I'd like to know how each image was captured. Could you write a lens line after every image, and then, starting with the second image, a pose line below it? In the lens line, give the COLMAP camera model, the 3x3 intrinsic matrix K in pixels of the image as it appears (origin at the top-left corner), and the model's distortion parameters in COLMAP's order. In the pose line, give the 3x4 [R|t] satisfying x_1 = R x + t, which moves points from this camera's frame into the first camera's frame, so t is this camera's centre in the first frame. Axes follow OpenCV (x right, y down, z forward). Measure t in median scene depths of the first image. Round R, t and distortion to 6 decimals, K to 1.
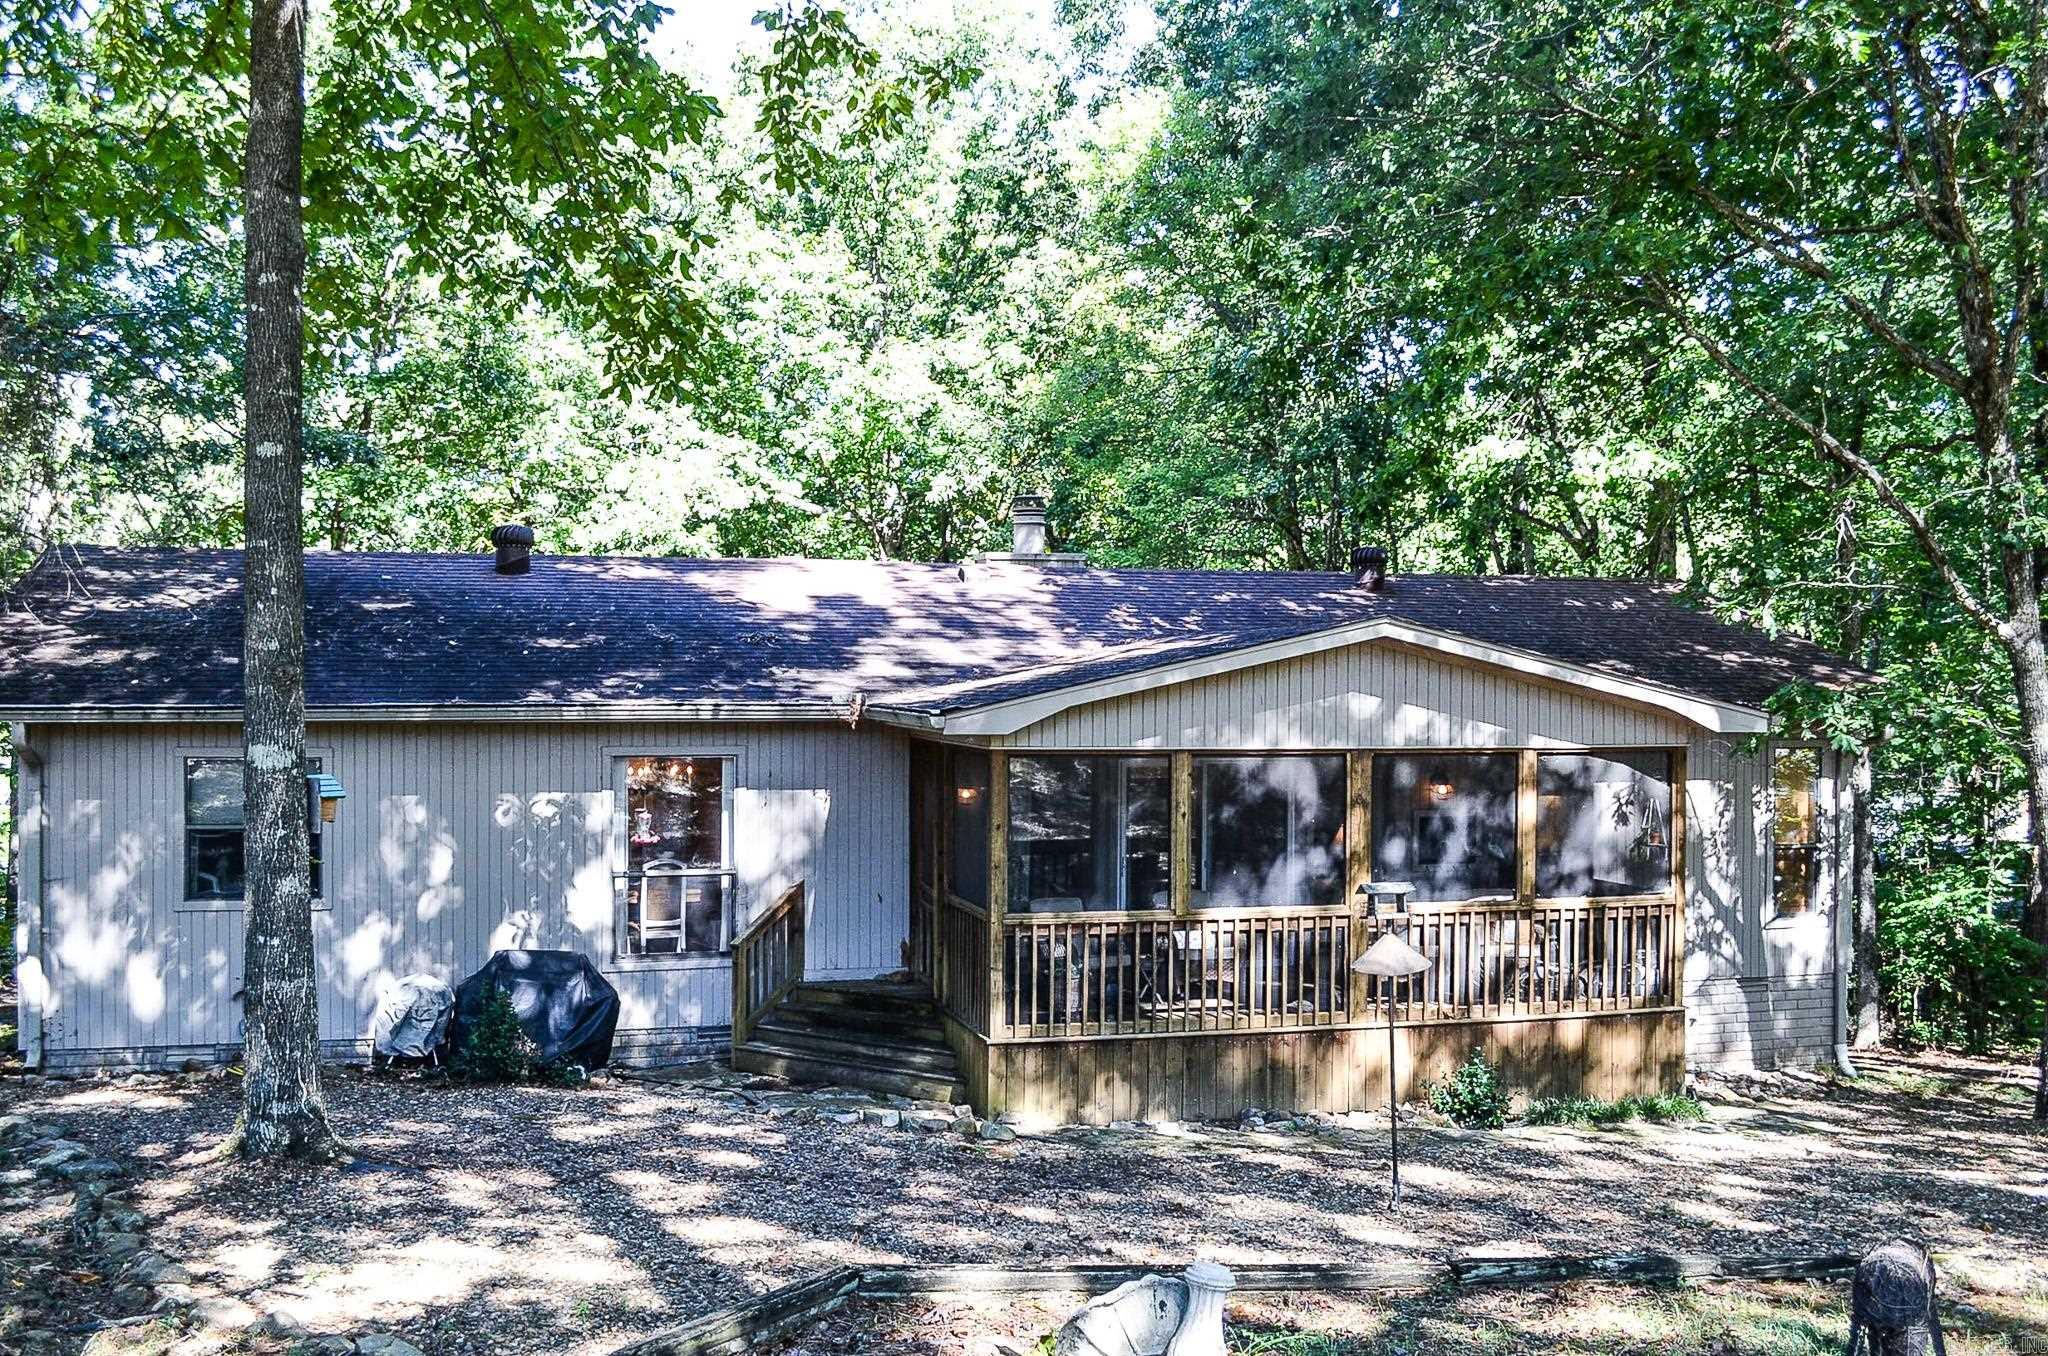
lens RADIAL K [[2352.5, 0, 1024.0], [0, 2352.5, 678.0], [0, 0, 1]] dist [-0.110571, -0.005143]
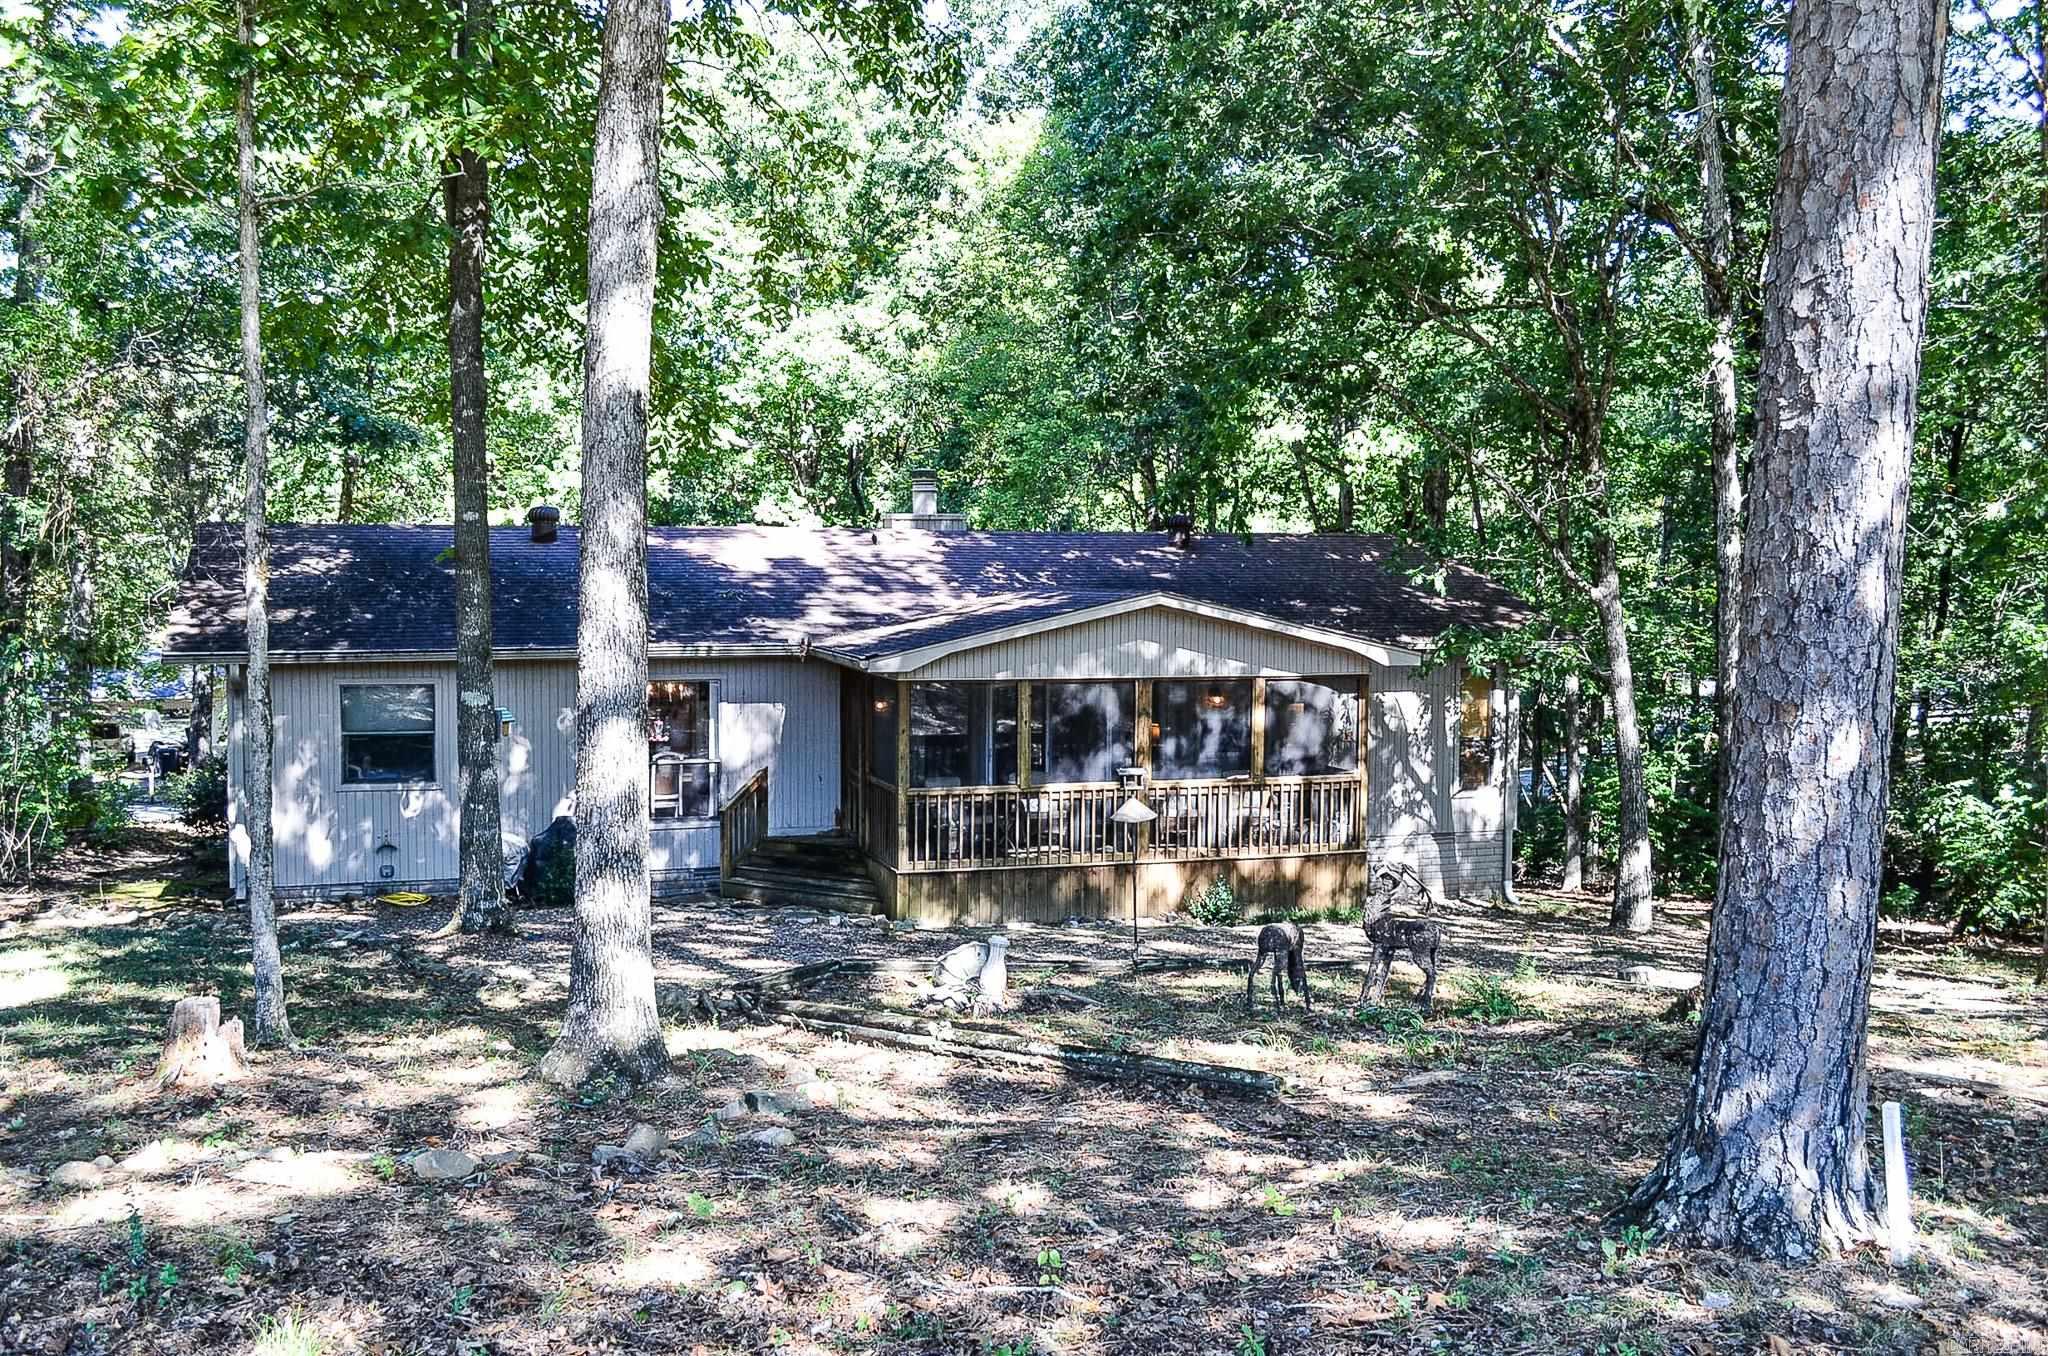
lens RADIAL K [[2352.5, 0, 1024.0], [0, 2352.5, 678.0], [0, 0, 1]] dist [-0.110571, -0.005143]
pose [[0.999075, -0.003607, 0.042853, 0.000942], [0.001368, 0.998637, 0.052167, -0.044845], [-0.042982, -0.052060, 0.997719, -0.460959]]
